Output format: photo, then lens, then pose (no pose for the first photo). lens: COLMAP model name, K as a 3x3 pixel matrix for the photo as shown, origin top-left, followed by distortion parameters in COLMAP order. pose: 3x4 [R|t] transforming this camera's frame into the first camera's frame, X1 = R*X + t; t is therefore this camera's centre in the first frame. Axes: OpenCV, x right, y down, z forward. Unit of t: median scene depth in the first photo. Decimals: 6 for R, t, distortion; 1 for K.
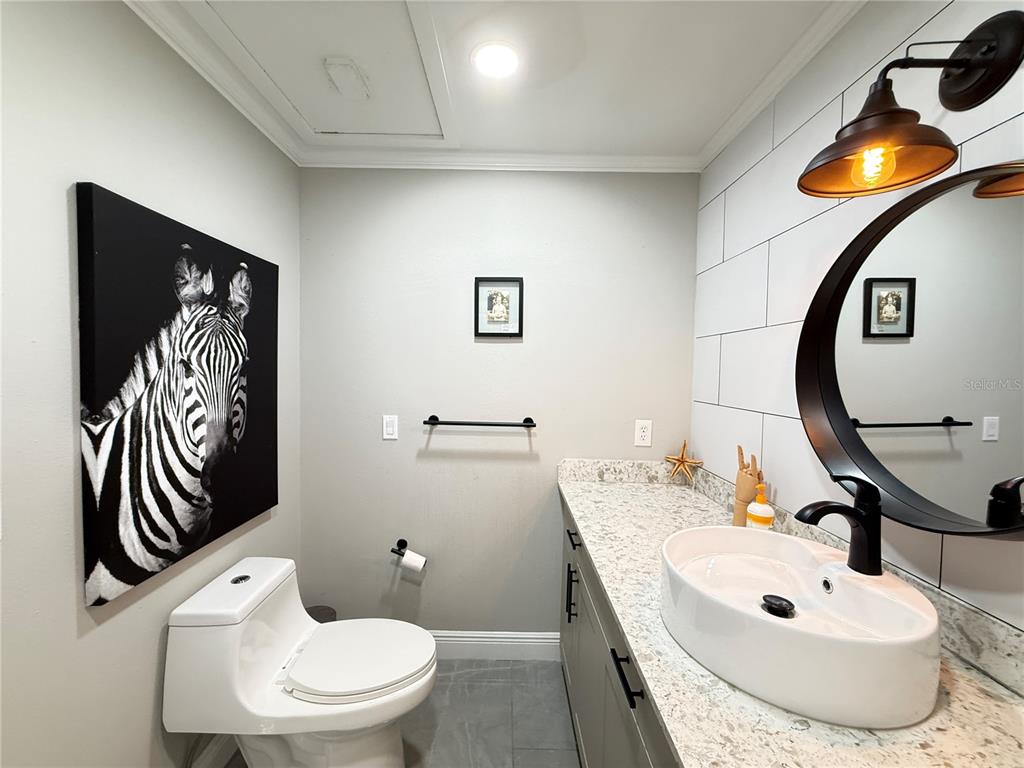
lens RADIAL K [[407.8, 0, 509.0], [0, 407.8, 383.5], [0, 0, 1]] dist [0.000874, 0.000134]
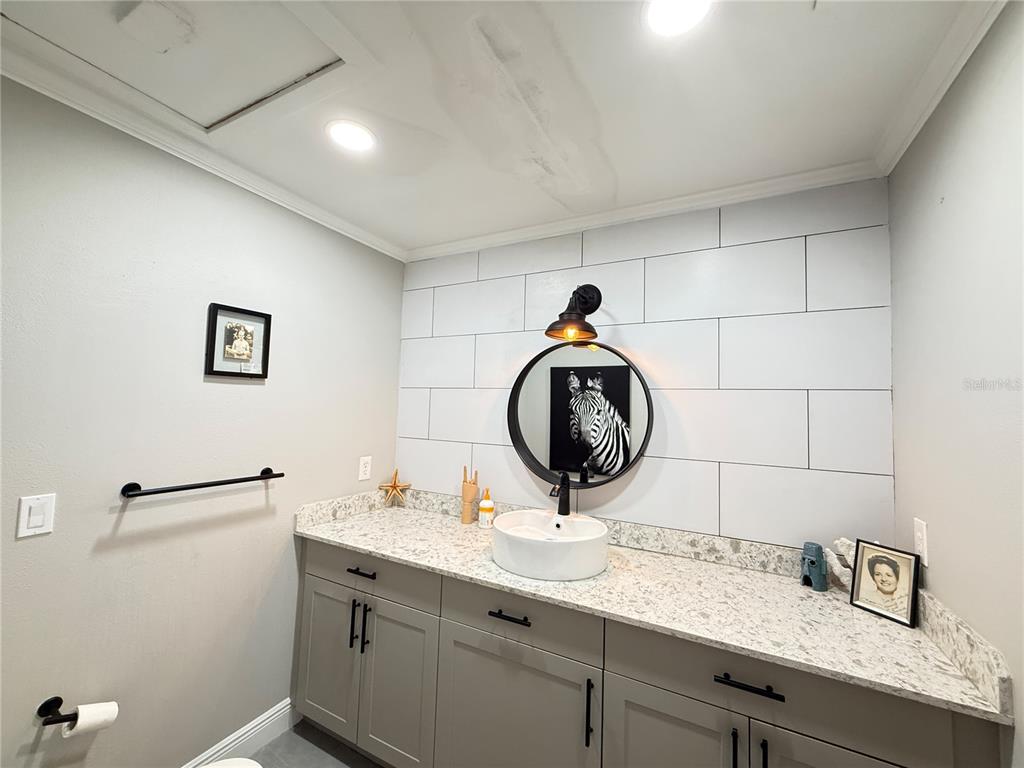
lens RADIAL K [[407.8, 0, 509.0], [0, 407.8, 383.5], [0, 0, 1]] dist [0.000874, 0.000134]
pose [[0.469157, 0.048725, 0.881770, -0.514493], [0.009256, 0.998151, -0.060080, -0.044472], [-0.883066, 0.036348, 0.467838, 0.099487]]
